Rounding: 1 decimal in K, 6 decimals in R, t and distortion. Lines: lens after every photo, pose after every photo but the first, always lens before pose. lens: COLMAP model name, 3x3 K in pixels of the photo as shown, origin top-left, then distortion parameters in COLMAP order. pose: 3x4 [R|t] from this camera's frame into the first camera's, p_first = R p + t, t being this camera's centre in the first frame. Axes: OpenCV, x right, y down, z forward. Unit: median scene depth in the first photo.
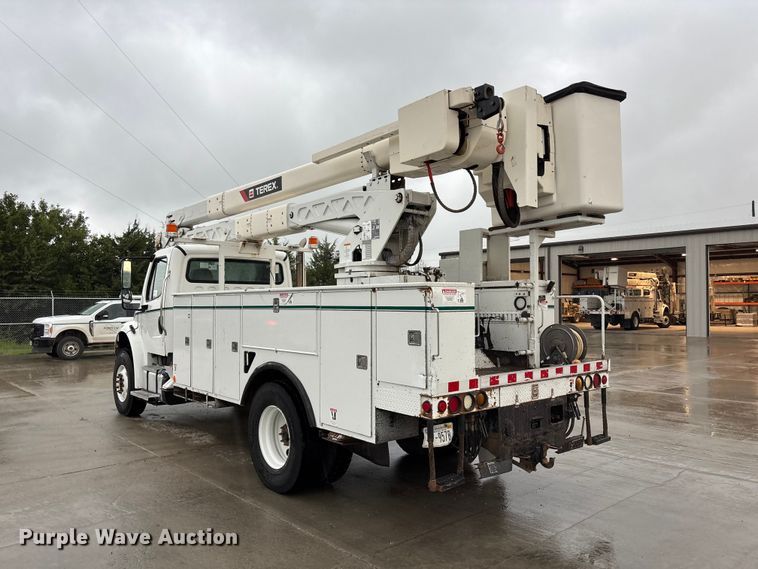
lens RADIAL K [[572.7, 0, 382.4], [0, 572.7, 290.1], [0, 0, 1]] dist [0.044927, -0.049050]
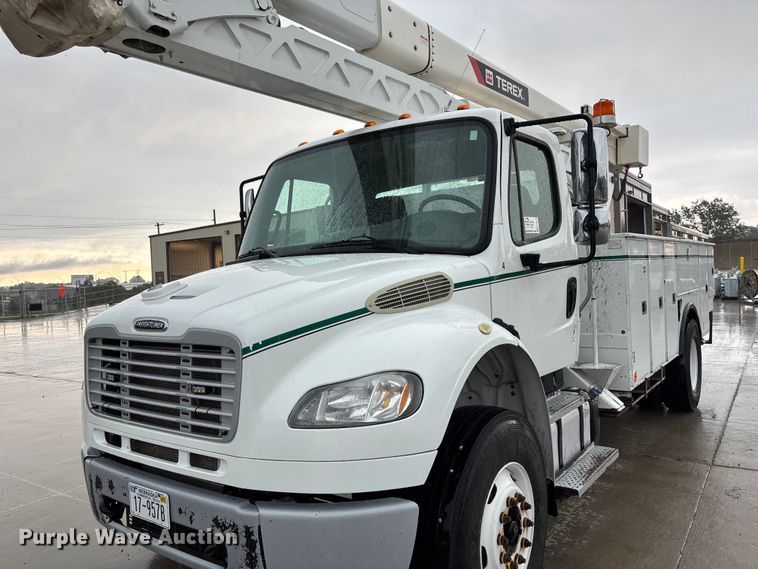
lens RADIAL K [[591.1, 0, 379.0], [0, 591.1, 284.5], [0, 0, 1]] dist [-0.002067, -0.001751]
pose [[-0.237188, -0.005395, 0.971449, -0.822628], [0.013490, 0.999870, 0.008847, 0.044228], [-0.971370, 0.015203, -0.237084, 1.288246]]
